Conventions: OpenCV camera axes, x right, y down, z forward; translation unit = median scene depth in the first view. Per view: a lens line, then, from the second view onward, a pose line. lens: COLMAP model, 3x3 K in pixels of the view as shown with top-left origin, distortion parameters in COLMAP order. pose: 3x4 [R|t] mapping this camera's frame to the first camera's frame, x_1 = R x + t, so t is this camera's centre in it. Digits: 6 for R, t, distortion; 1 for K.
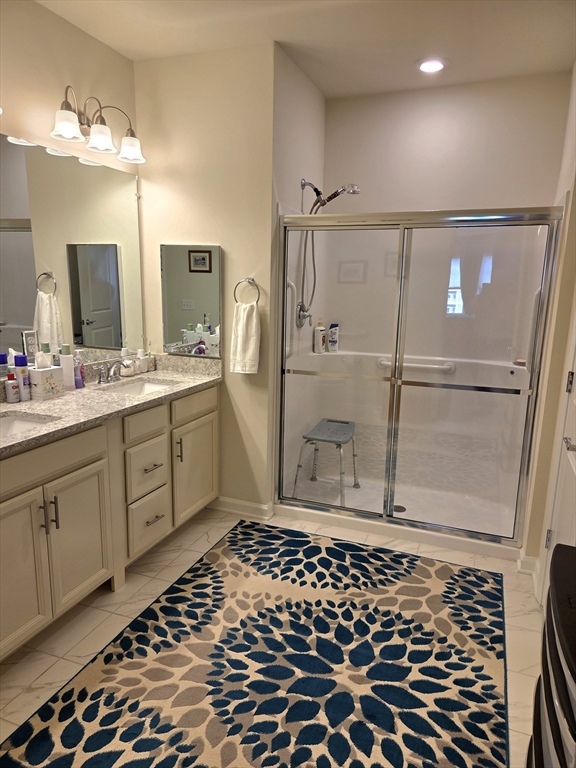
lens RADIAL K [[507.9, 0, 290.1], [0, 507.9, 390.6], [0, 0, 1]] dist [0.049387, -0.046432]
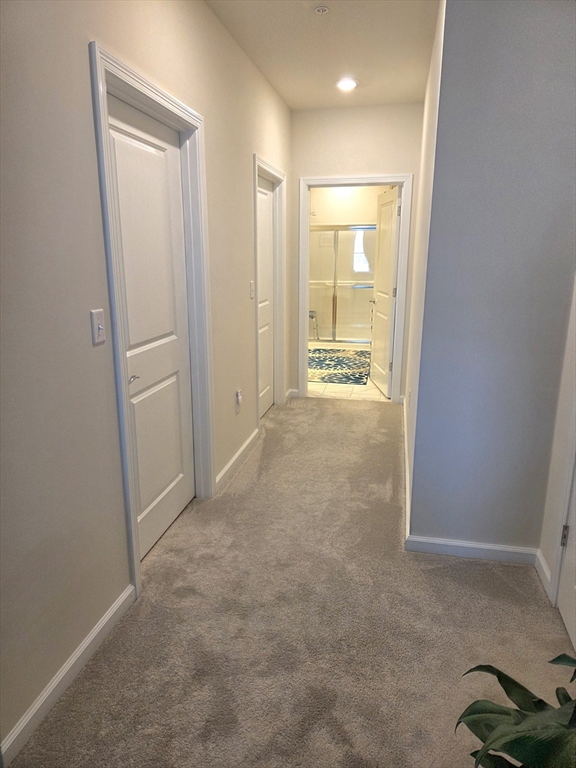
lens RADIAL K [[507.9, 0, 290.1], [0, 507.9, 390.6], [0, 0, 1]] dist [0.049387, -0.046432]
pose [[0.990651, -0.052515, 0.125912, -0.392150], [0.047579, 0.997988, 0.041896, 0.404899], [-0.127859, -0.035513, 0.991156, -1.646441]]
